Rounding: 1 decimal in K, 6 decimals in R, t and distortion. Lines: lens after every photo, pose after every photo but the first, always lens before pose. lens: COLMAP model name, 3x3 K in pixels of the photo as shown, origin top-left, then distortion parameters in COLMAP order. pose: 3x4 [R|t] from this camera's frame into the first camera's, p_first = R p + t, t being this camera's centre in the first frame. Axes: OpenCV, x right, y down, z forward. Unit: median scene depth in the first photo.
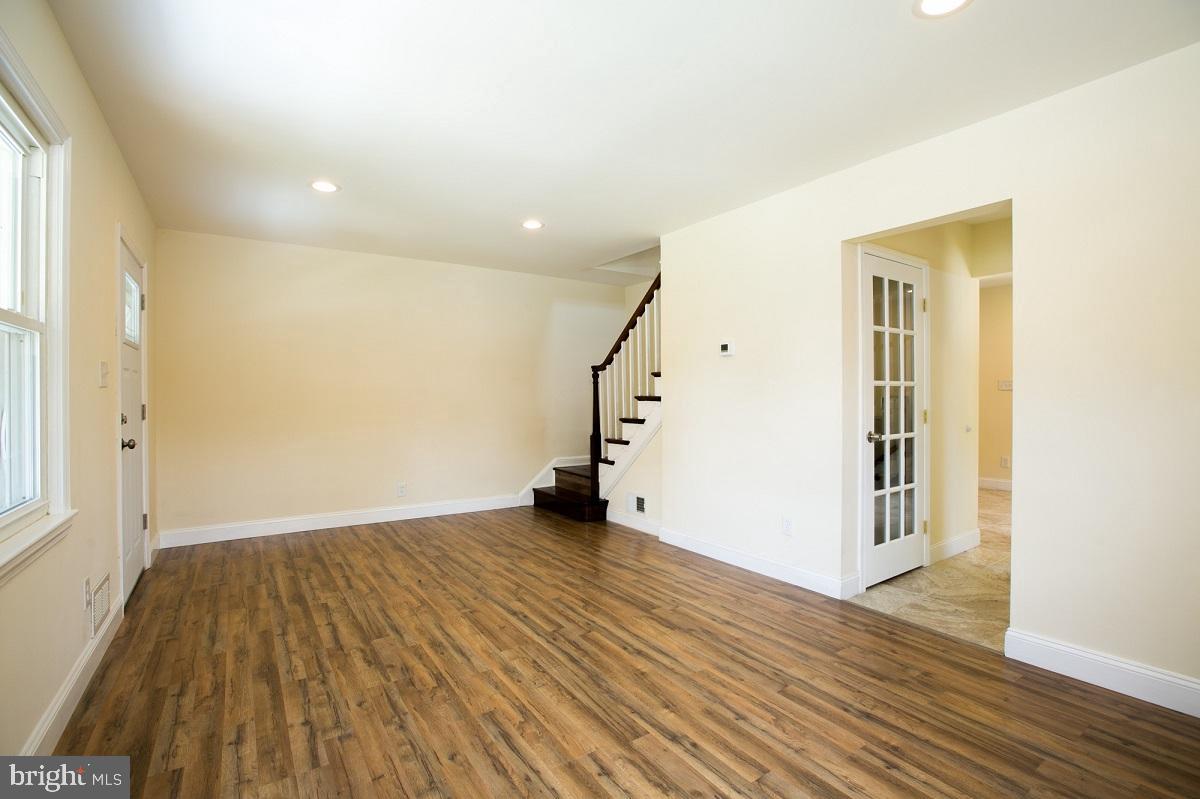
lens RADIAL K [[545.0, 0, 601.6], [0, 545.0, 413.5], [0, 0, 1]] dist [-0.025303, 0.012621]
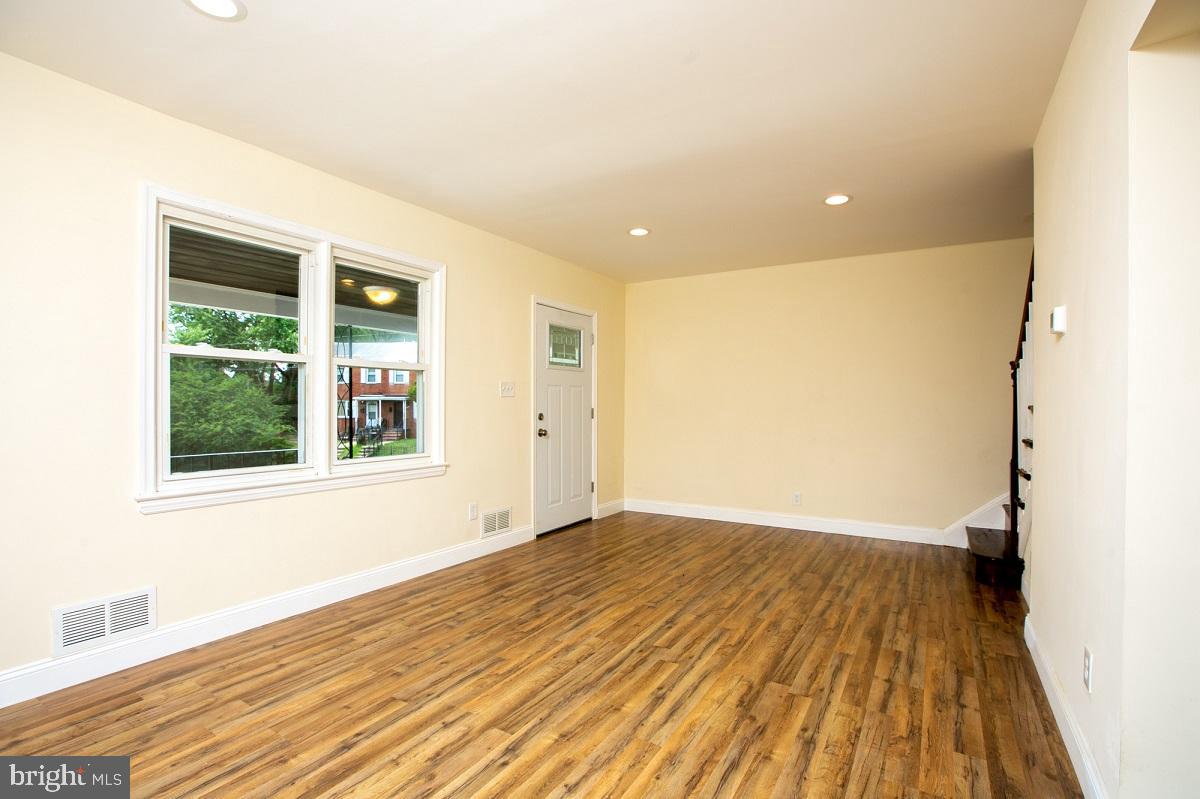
lens RADIAL K [[545.0, 0, 601.6], [0, 545.0, 413.5], [0, 0, 1]] dist [-0.025303, 0.012621]
pose [[0.410413, 0.005635, -0.911882, 0.746844], [-0.020357, 0.999788, -0.002984, -0.012096], [0.911673, 0.019788, 0.410441, 0.495769]]
